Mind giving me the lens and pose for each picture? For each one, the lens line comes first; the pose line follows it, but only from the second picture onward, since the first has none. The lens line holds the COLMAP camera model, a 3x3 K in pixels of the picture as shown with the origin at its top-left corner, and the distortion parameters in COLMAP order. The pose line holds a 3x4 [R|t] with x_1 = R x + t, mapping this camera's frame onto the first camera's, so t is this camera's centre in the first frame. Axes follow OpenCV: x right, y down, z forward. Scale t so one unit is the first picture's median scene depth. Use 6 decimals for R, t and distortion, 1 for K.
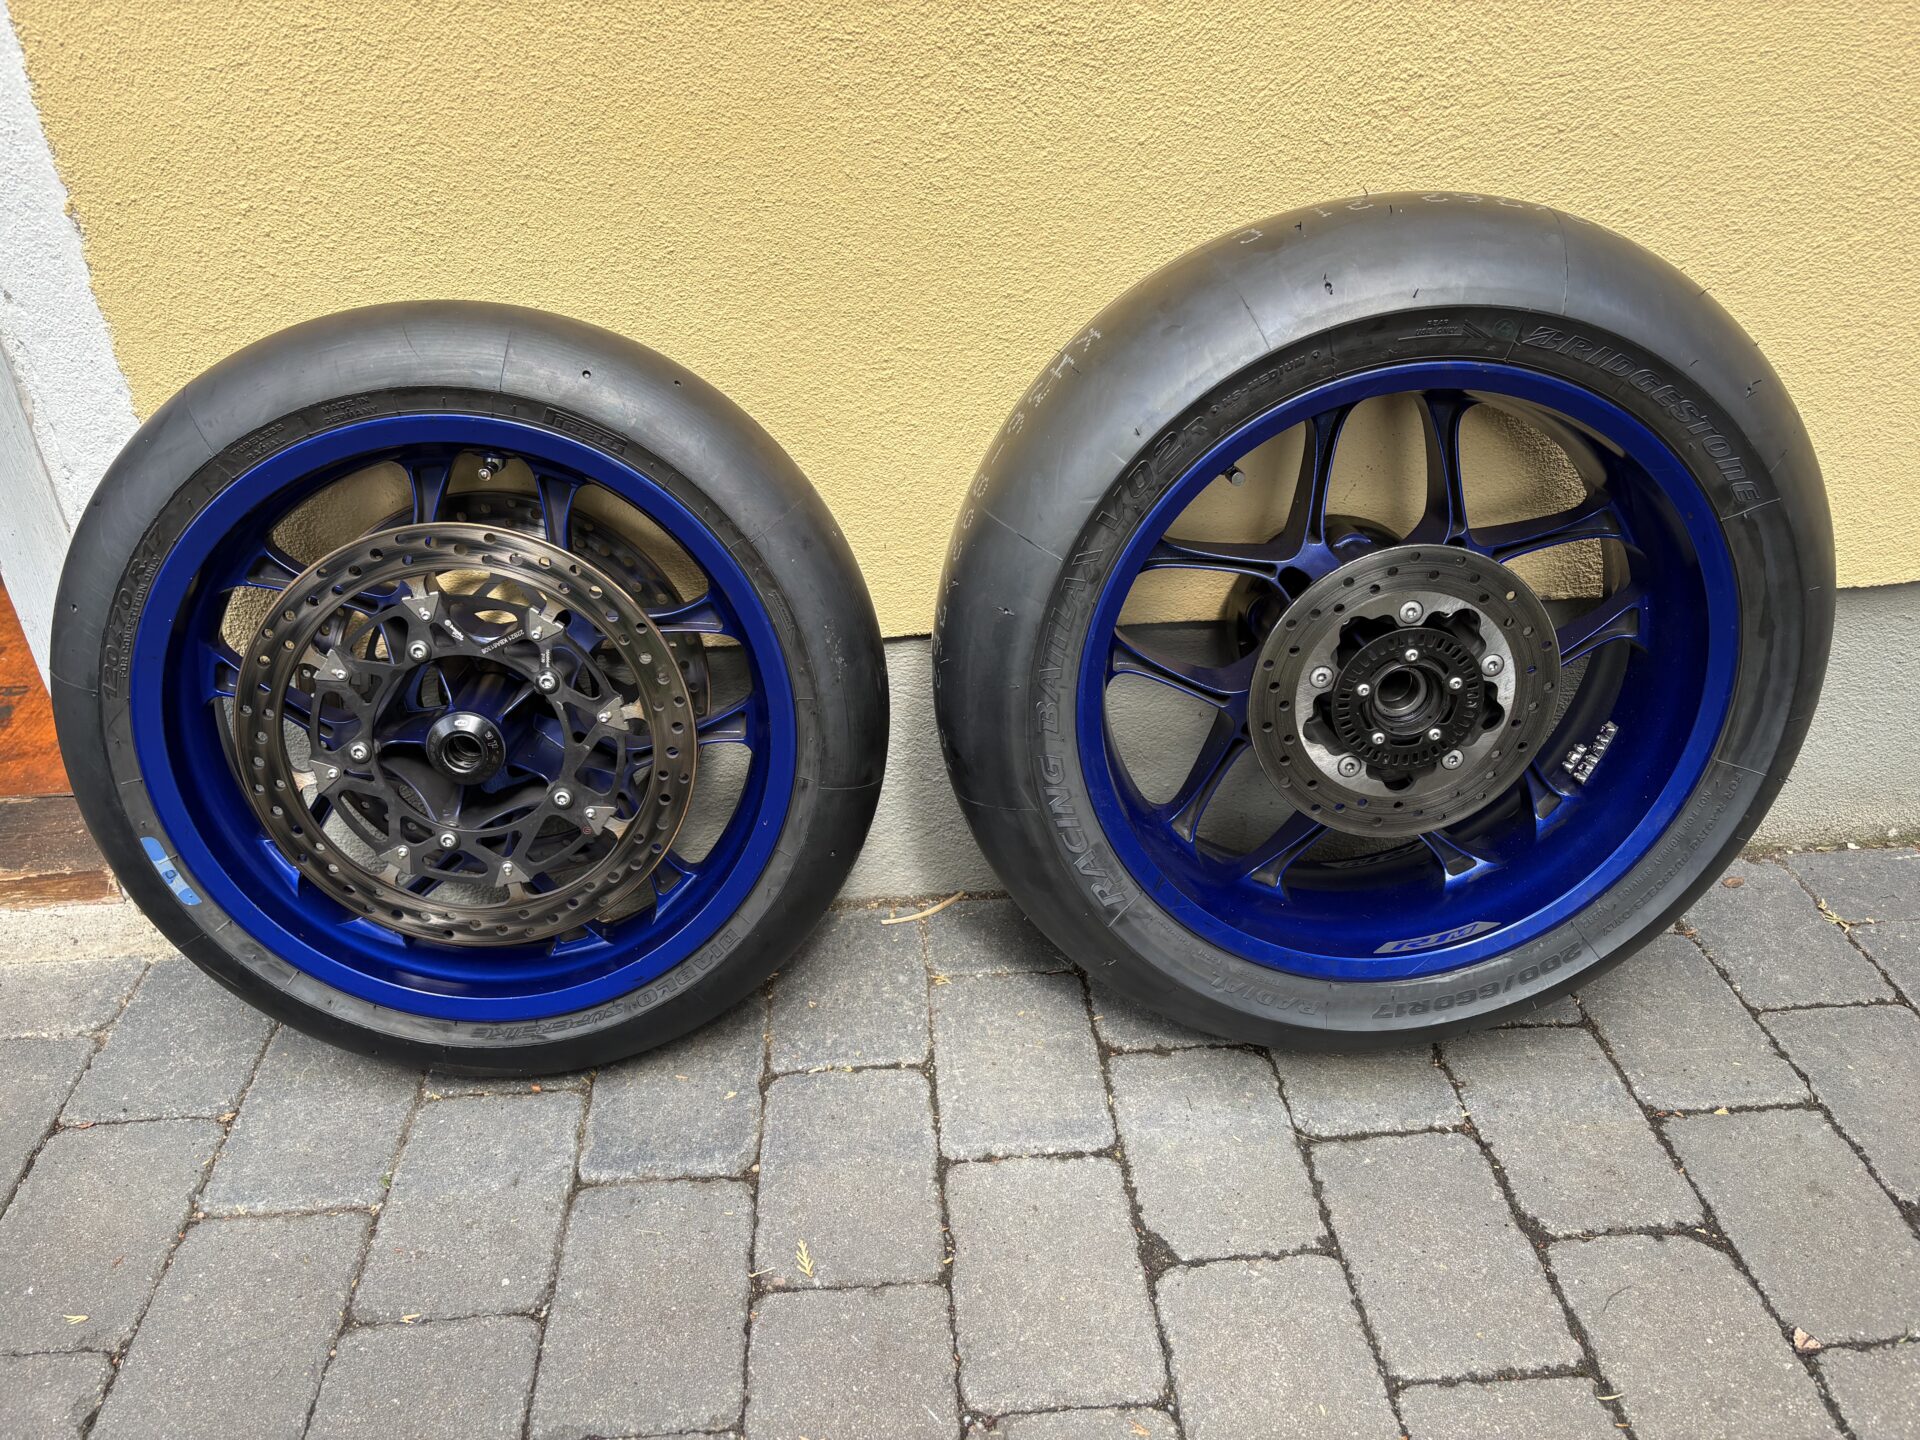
lens RADIAL K [[1474.7, 0, 950.8], [0, 1474.7, 728.8], [0, 0, 1]] dist [0.040754, -0.054150]
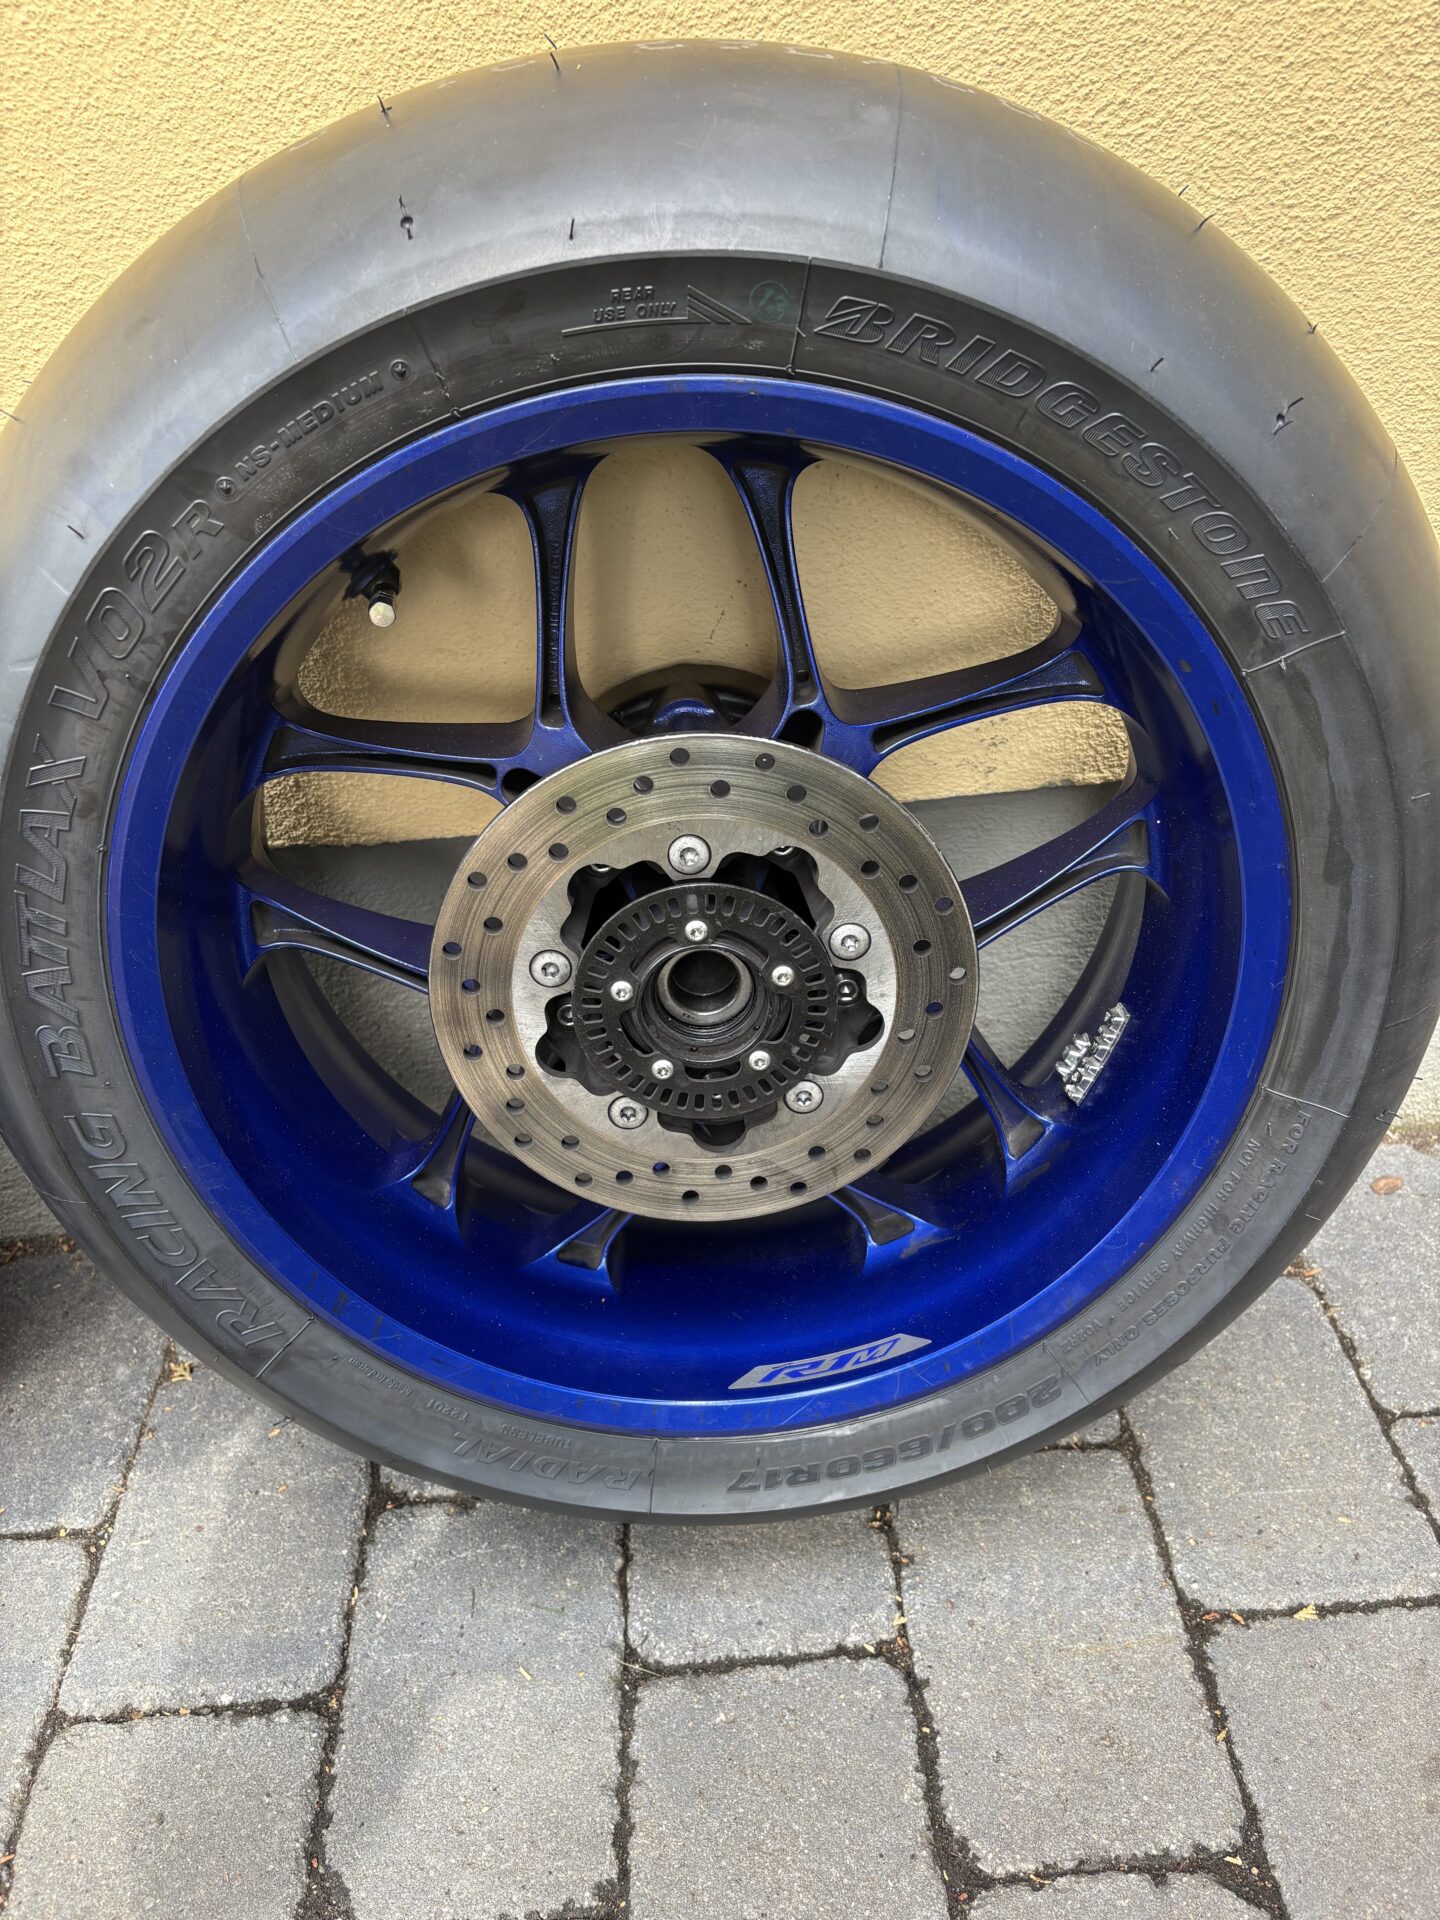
lens RADIAL K [[1474.7, 0, 731.9], [0, 1474.7, 965.5], [0, 0, 1]] dist [0.040754, -0.054150]
pose [[0.999441, -0.019838, -0.026896, 0.323153], [0.022010, 0.996306, 0.083003, -0.078446], [0.025150, -0.083549, 0.996186, 0.423962]]
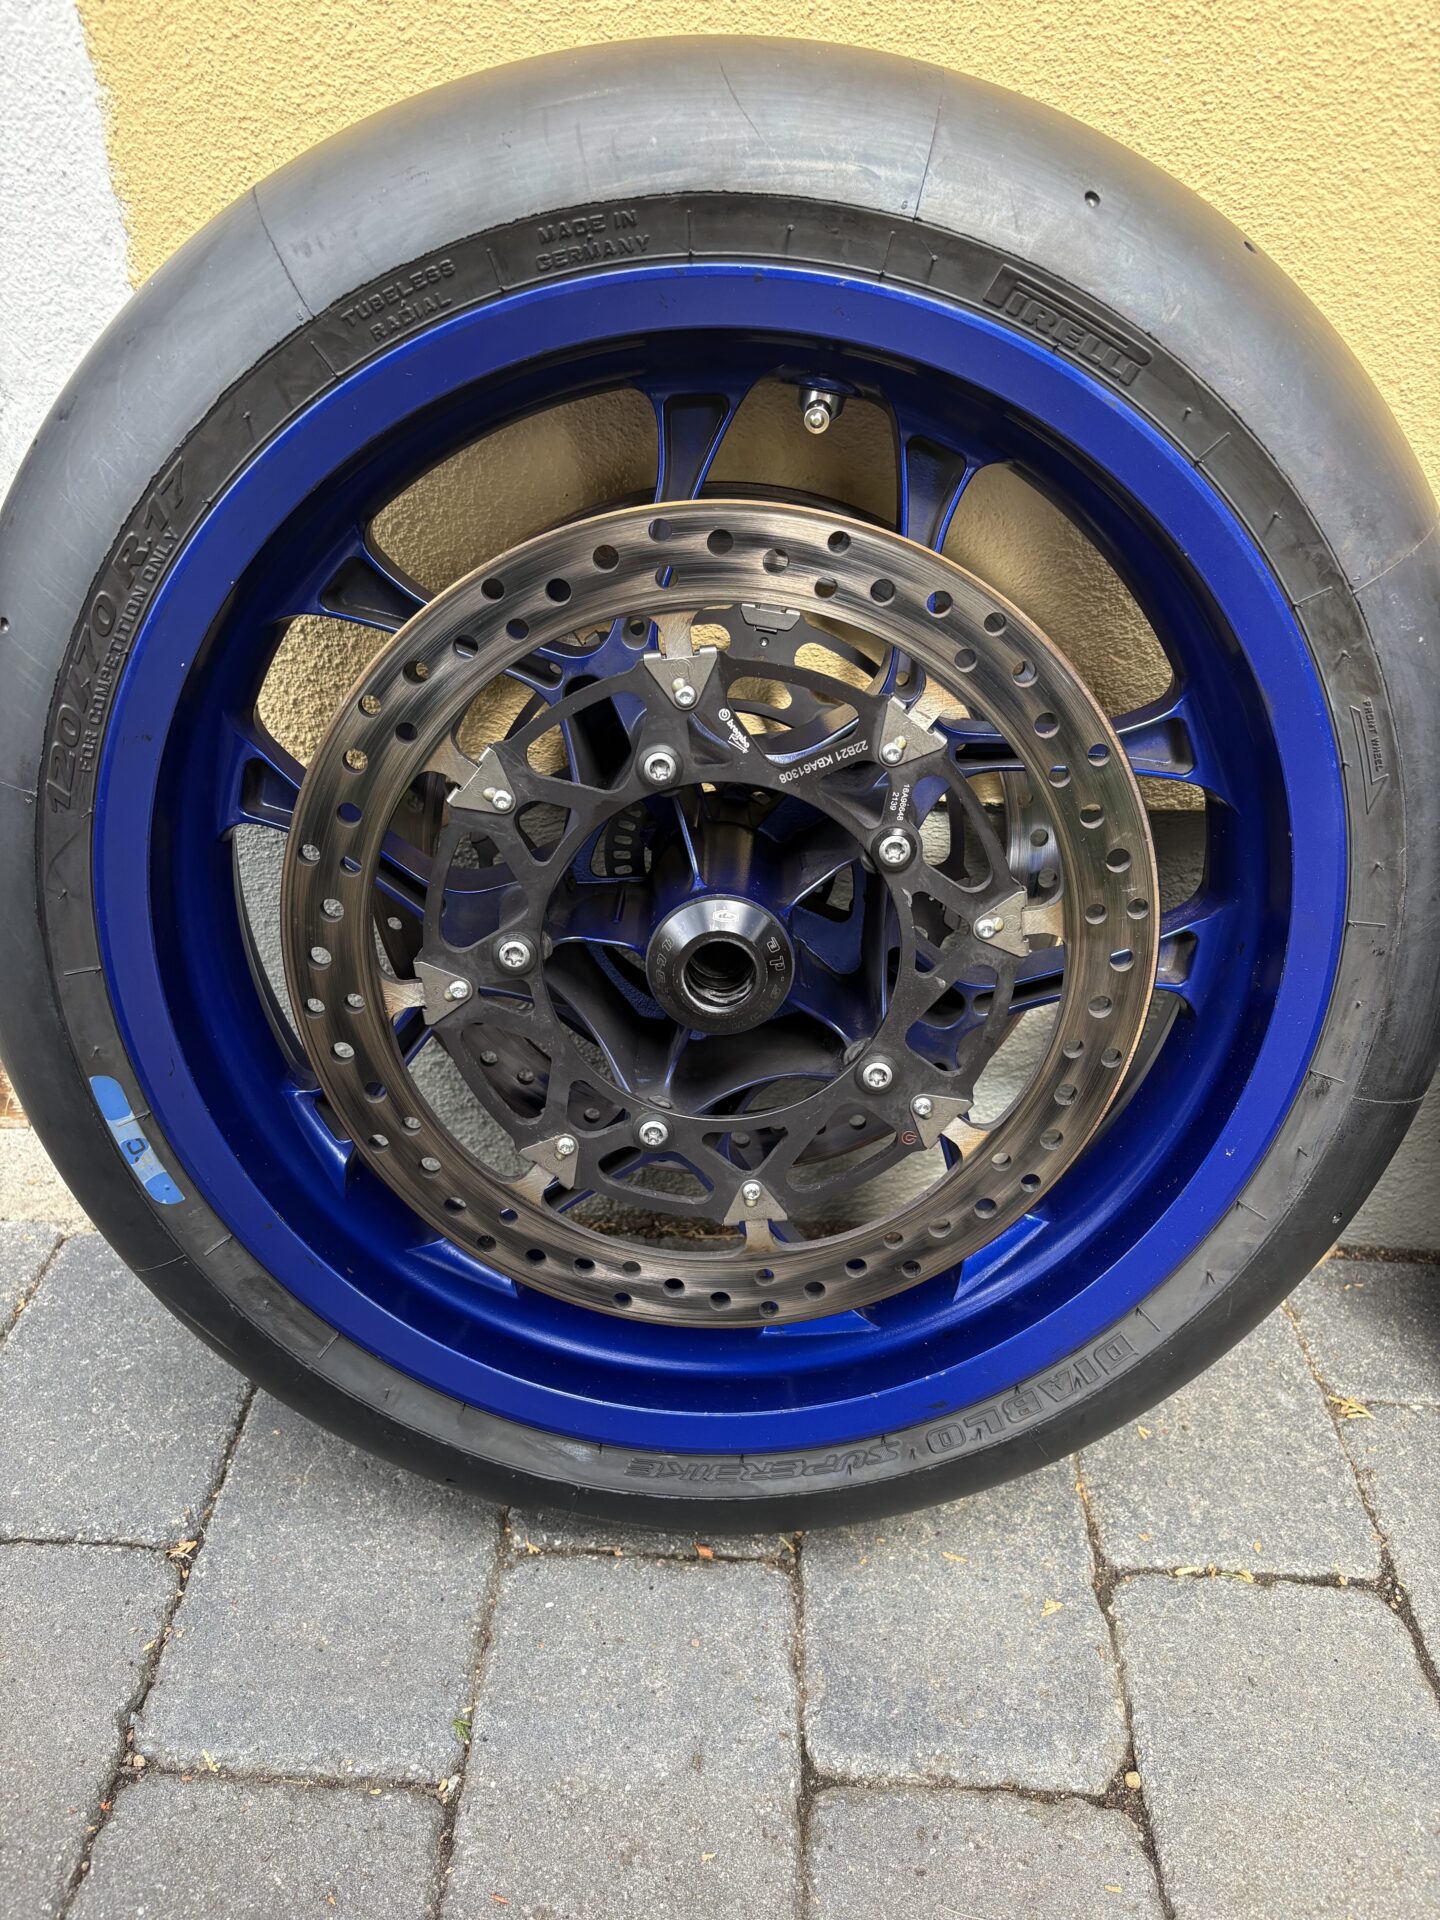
lens RADIAL K [[1474.7, 0, 711.4], [0, 1474.7, 963.5], [0, 0, 1]] dist [0.040754, -0.054150]
pose [[0.994208, 0.088265, -0.061321, -0.291781], [-0.086643, 0.995828, 0.028626, -0.001681], [0.063592, -0.023147, 0.997708, 0.480525]]
